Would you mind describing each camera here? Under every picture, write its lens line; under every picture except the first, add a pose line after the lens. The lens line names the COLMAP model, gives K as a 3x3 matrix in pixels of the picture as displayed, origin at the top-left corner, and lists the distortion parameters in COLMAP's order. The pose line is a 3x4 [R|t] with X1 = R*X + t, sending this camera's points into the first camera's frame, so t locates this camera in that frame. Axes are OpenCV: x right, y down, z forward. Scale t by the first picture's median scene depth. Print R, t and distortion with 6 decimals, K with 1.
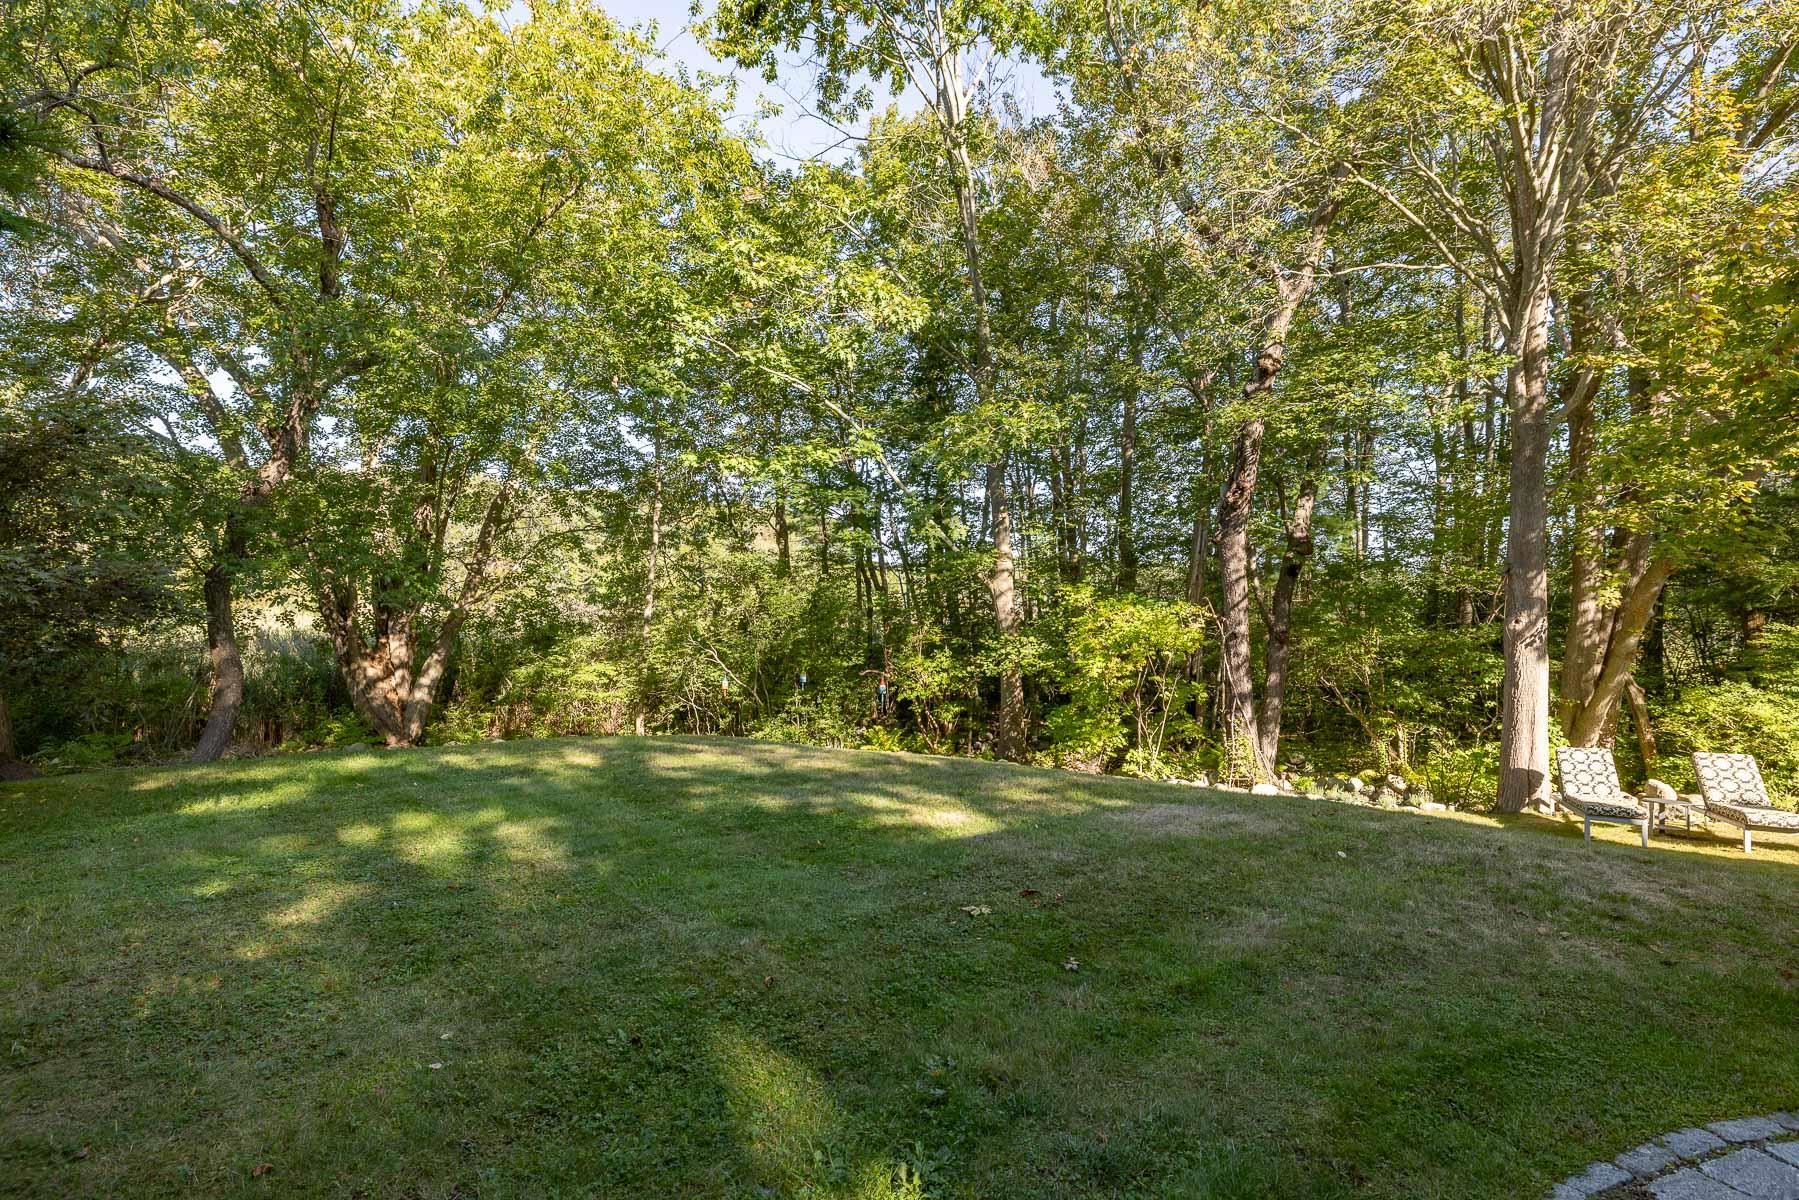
lens RADIAL K [[927.5, 0, 899.5], [0, 927.5, 600.0], [0, 0, 1]] dist [0.000987, 0.000551]
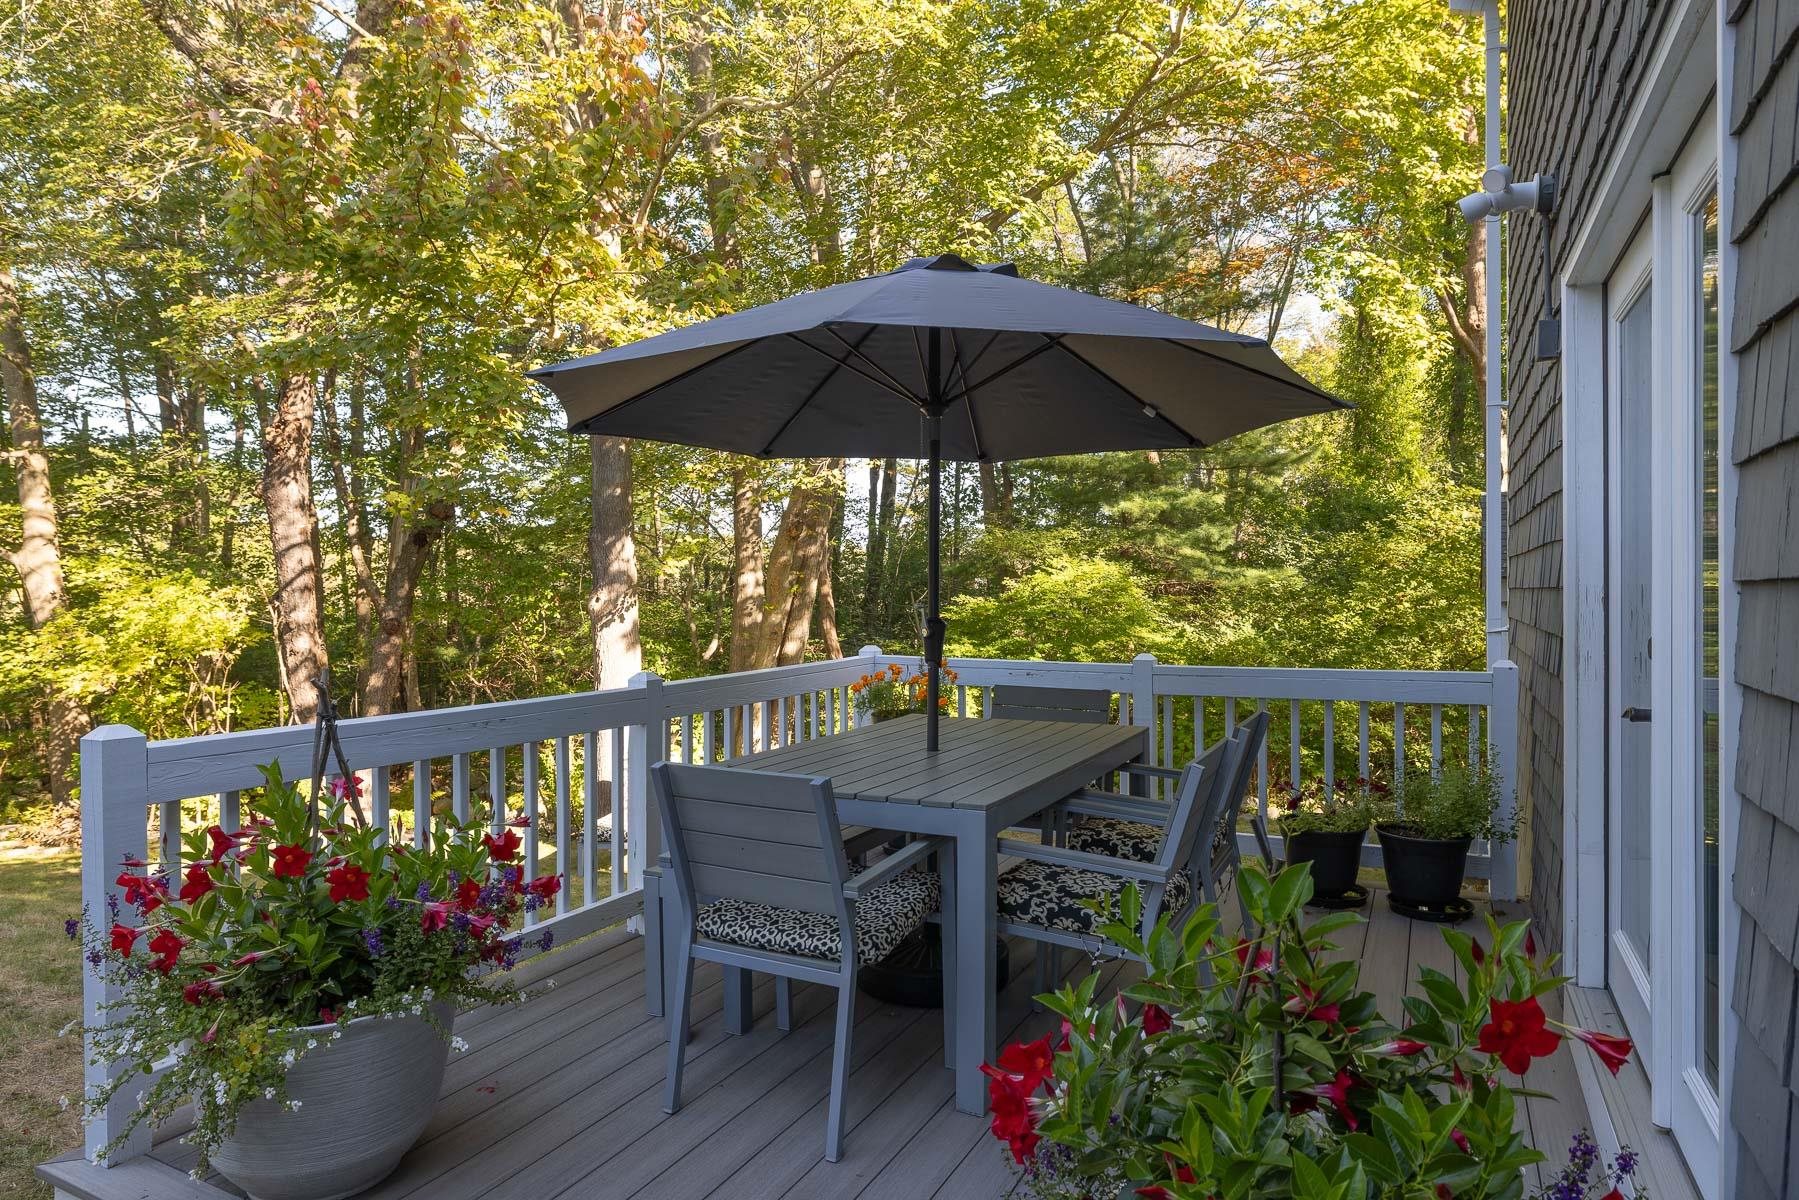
lens RADIAL K [[1073.1, 0, 899.5], [0, 1073.1, 600.0], [0, 0, 1]] dist [-0.000518, 0.000059]
pose [[0.910182, -0.019232, 0.413762, 0.394331], [0.011407, 0.999706, 0.021374, 0.005093], [-0.414052, -0.014734, 0.910134, 0.034400]]
